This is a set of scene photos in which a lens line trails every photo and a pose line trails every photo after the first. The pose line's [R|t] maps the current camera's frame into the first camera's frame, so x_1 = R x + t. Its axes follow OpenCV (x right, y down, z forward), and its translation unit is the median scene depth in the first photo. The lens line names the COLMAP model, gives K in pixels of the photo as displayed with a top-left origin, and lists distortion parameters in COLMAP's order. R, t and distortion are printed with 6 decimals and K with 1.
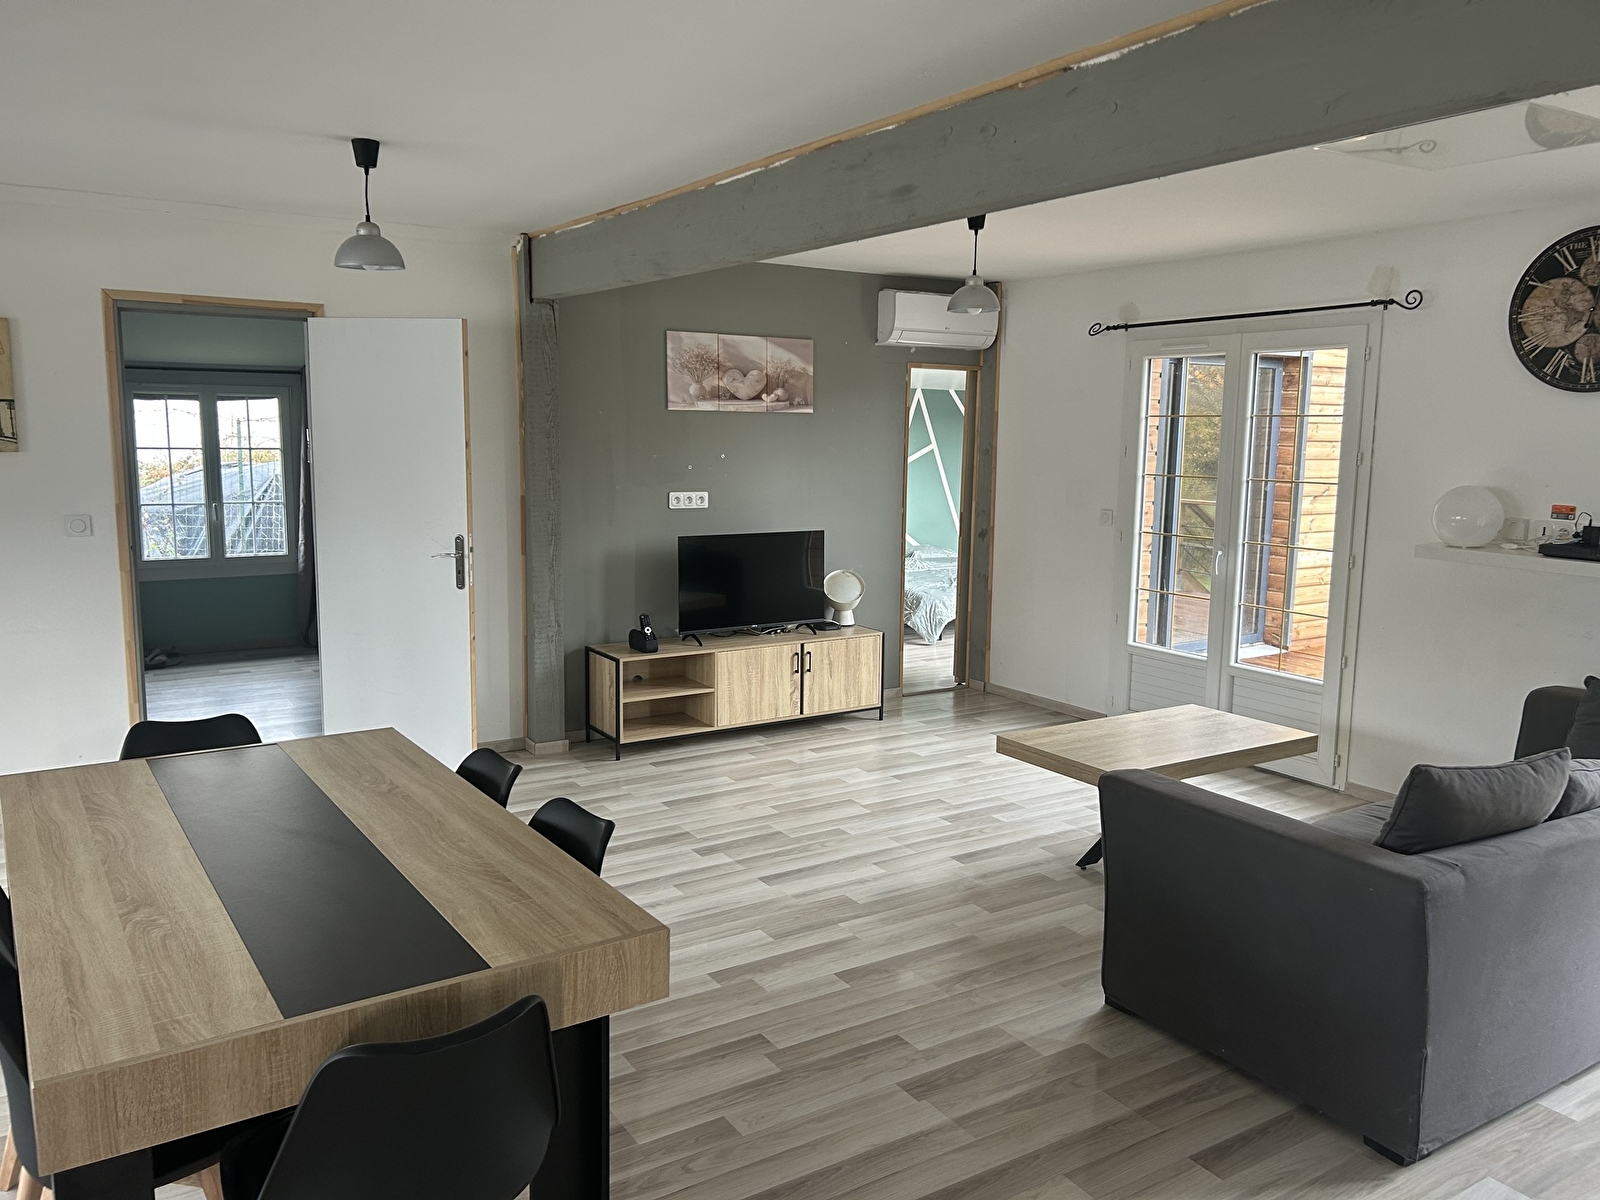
lens RADIAL K [[1203.5, 0, 804.6], [0, 1203.5, 592.5], [0, 0, 1]] dist [0.050189, -0.022280]
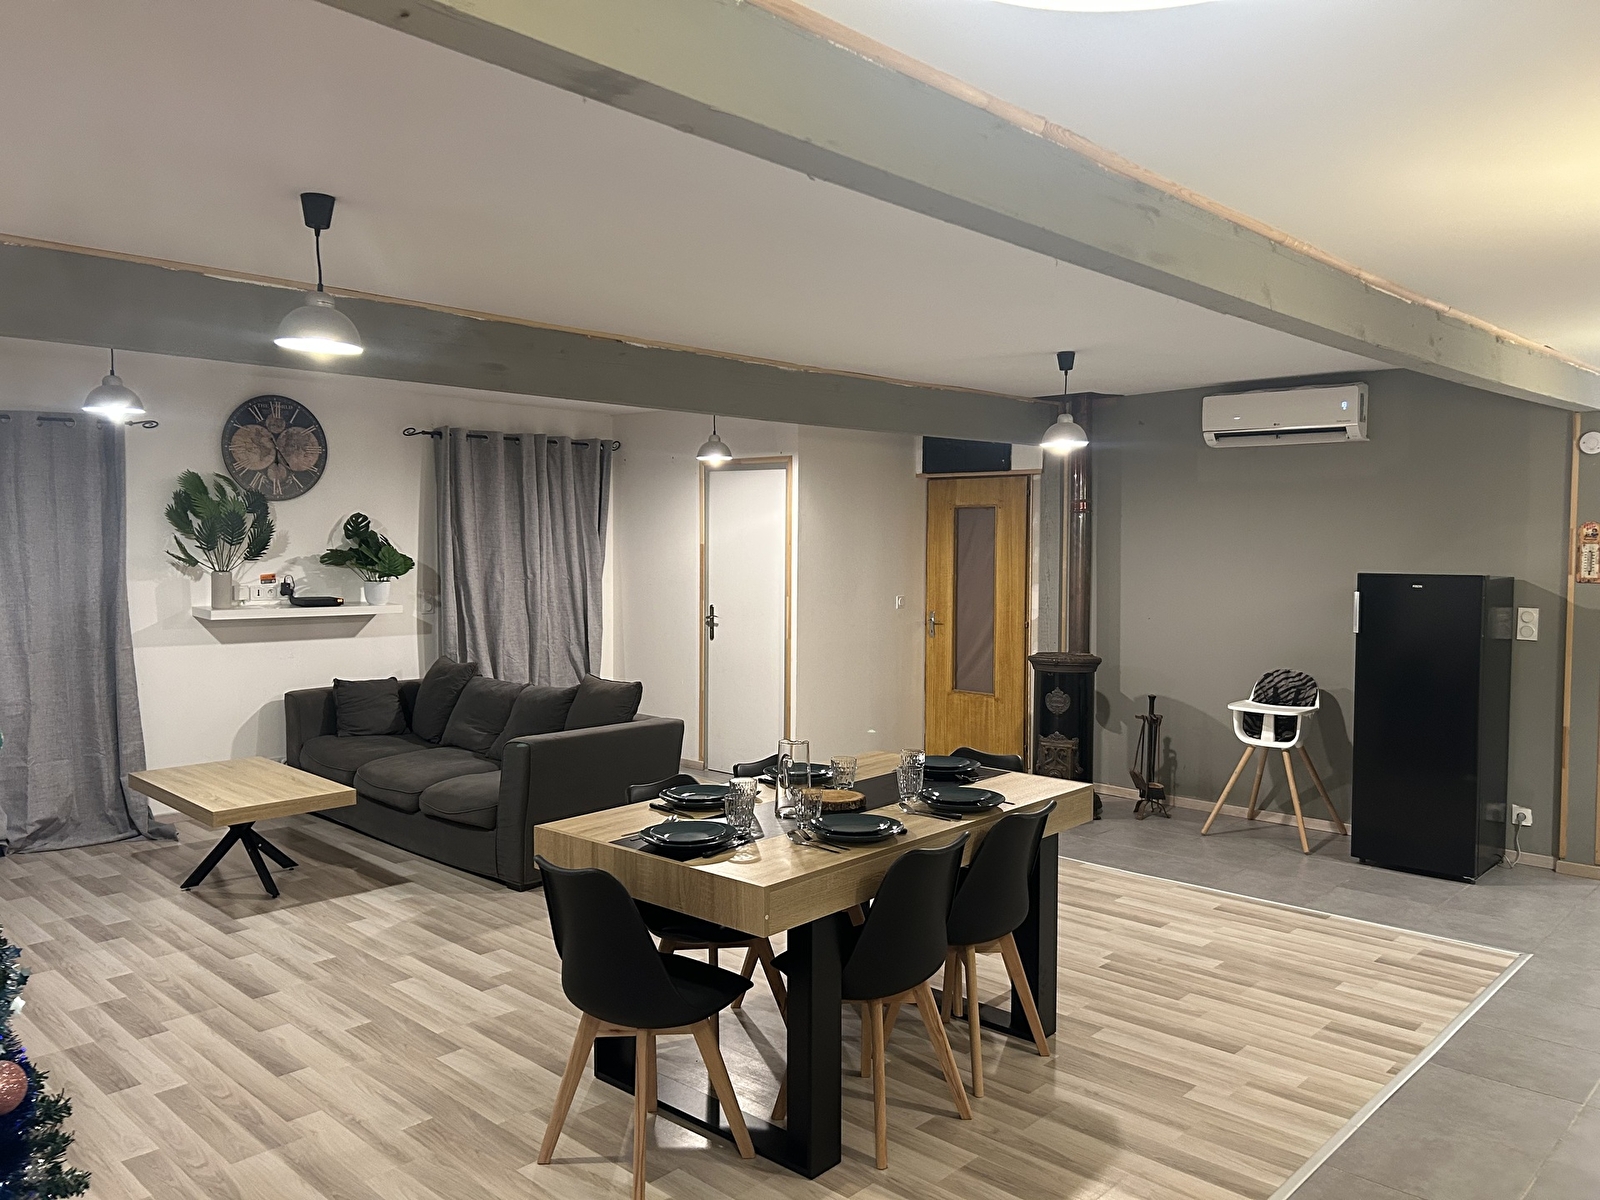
lens RADIAL K [[1203.5, 0, 795.7], [0, 1203.5, 603.8], [0, 0, 1]] dist [0.050189, -0.022280]
pose [[-0.238409, -0.074647, 0.968292, -0.958987], [0.125451, 0.986321, 0.106925, -0.109796], [-0.963028, 0.146965, -0.225783, 0.692071]]
